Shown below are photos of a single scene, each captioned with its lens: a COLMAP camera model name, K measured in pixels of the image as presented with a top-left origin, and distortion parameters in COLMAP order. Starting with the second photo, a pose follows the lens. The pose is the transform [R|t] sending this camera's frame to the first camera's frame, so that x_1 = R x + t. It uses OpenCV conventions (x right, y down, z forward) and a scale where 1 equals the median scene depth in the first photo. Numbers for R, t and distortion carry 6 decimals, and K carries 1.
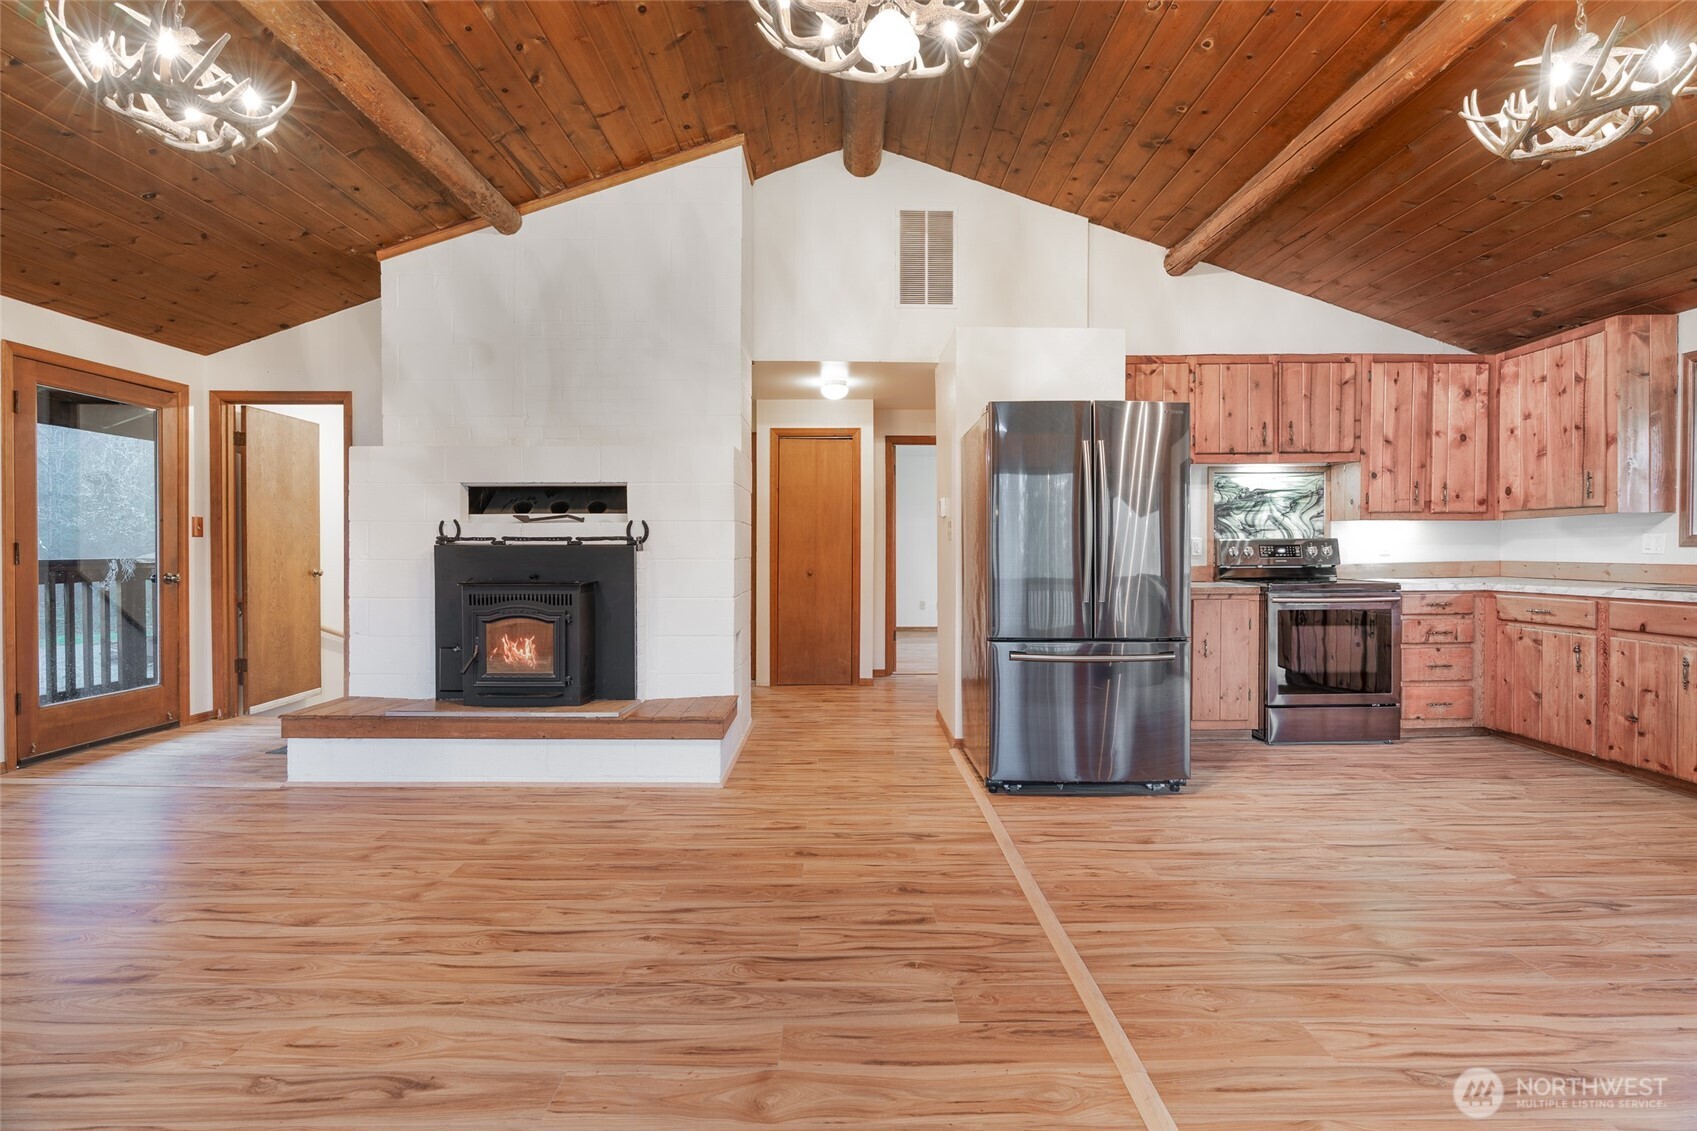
lens RADIAL K [[776.7, 0, 858.8], [0, 776.7, 559.3], [0, 0, 1]] dist [-0.004908, -0.000086]
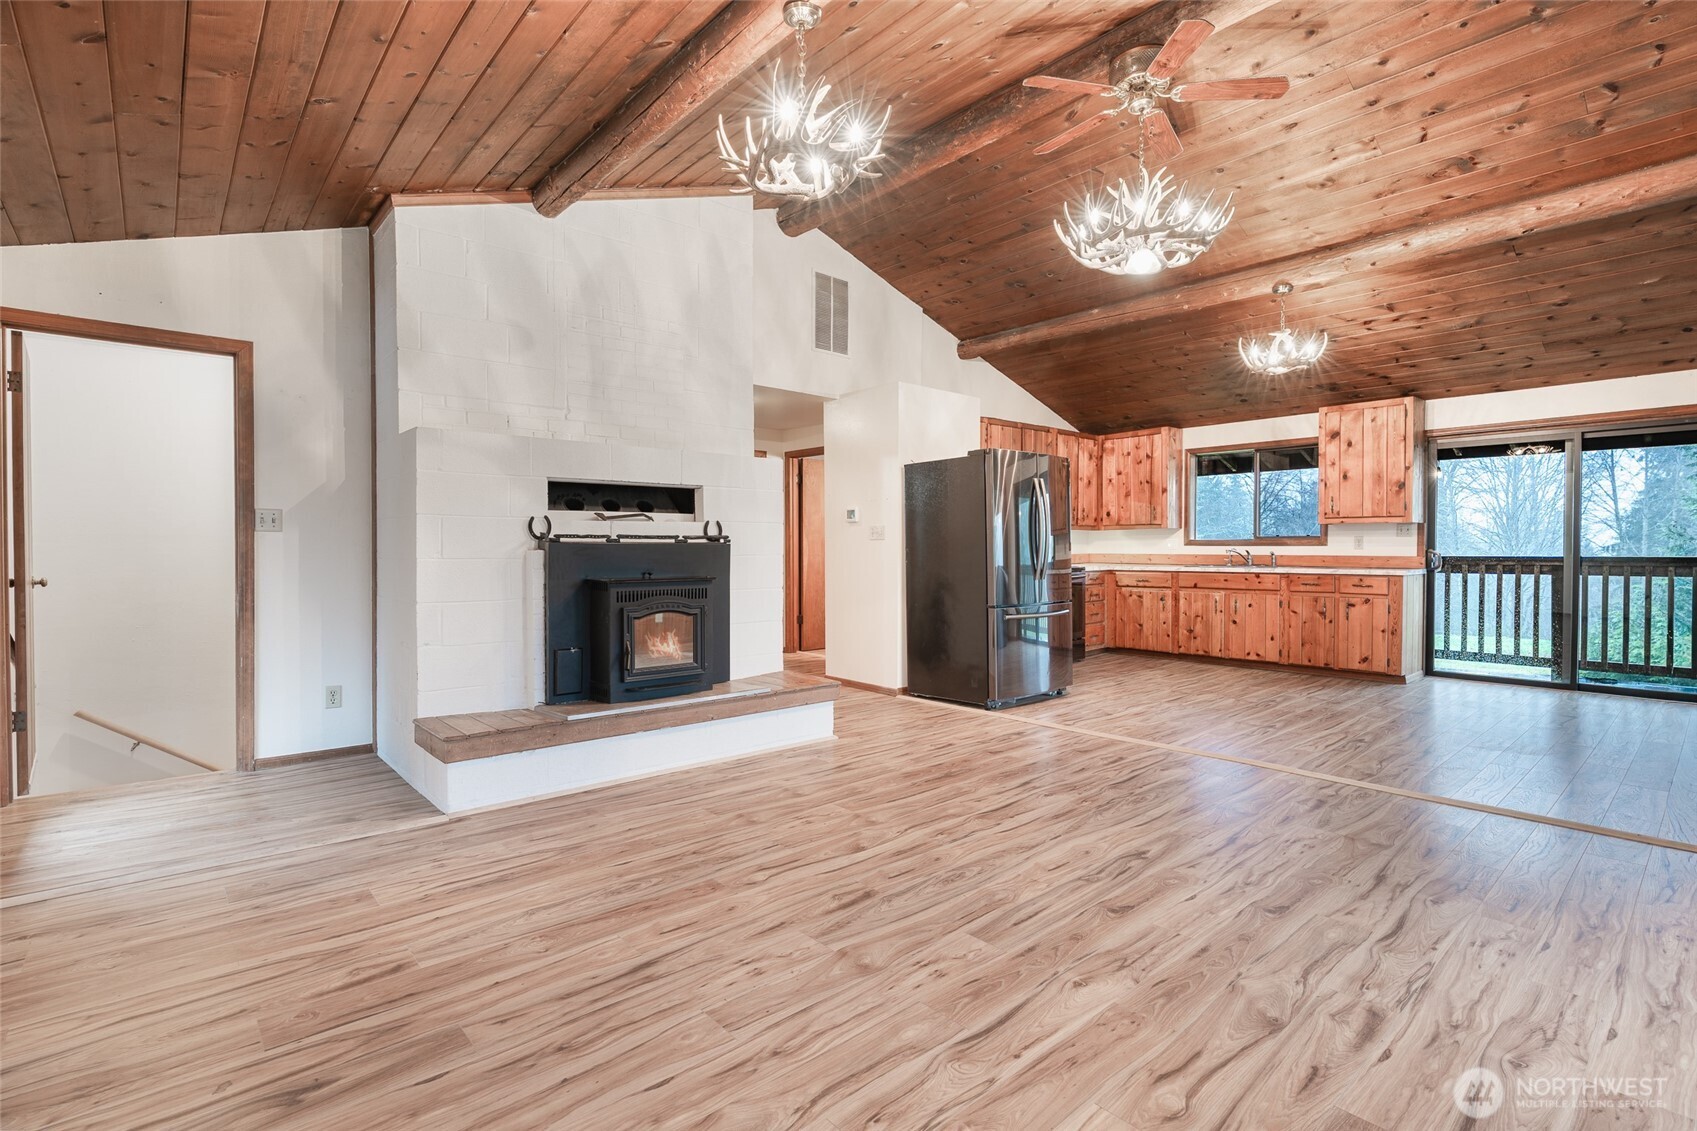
lens RADIAL K [[776.7, 0, 852.4], [0, 776.7, 555.4], [0, 0, 1]] dist [-0.004908, -0.000086]
pose [[0.758201, -0.007230, 0.651980, -0.870806], [0.009242, 0.999957, 0.000341, 0.000453], [-0.651955, 0.005767, 0.758236, 0.037053]]
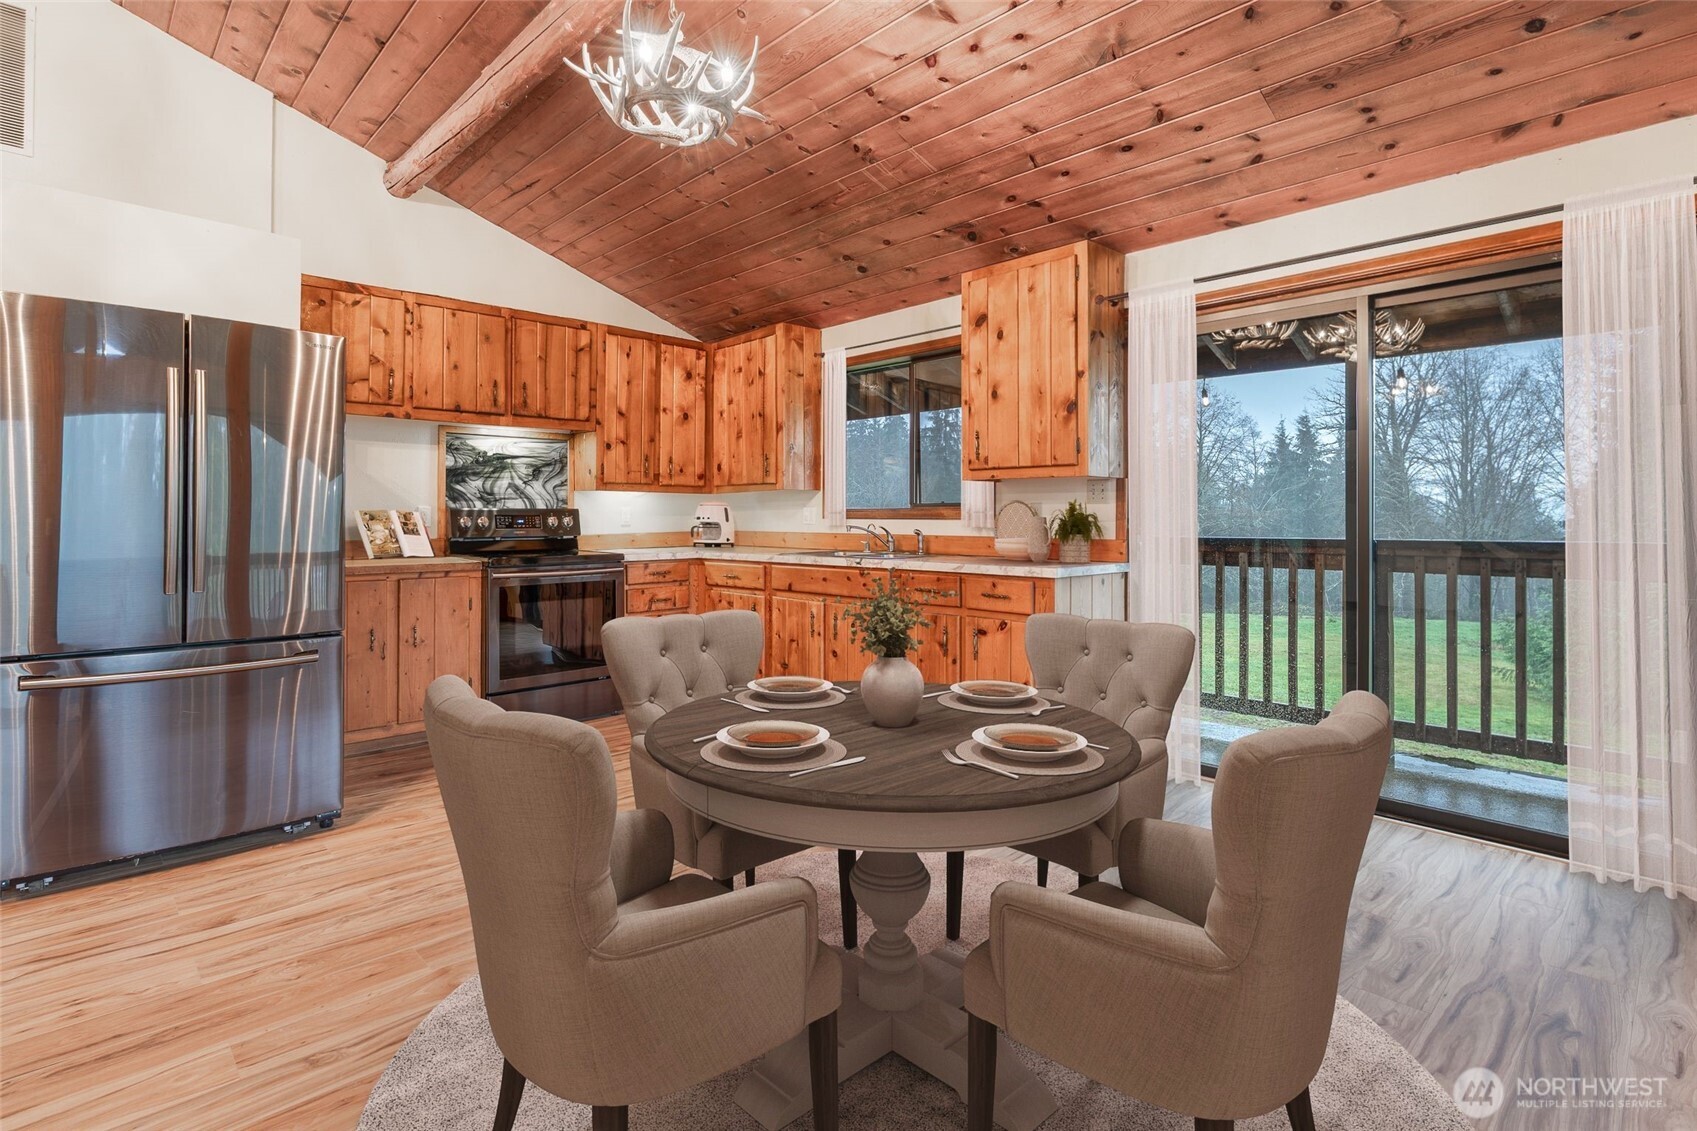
lens RADIAL K [[804.6, 0, 858.0], [0, 804.6, 519.7], [0, 0, 1]] dist [-0.026860, 0.004689]
pose [[0.721651, 0.001336, 0.692256, 0.209945], [0.006485, 0.999941, -0.008690, -0.002741], [-0.692227, 0.010761, 0.721600, 0.035985]]
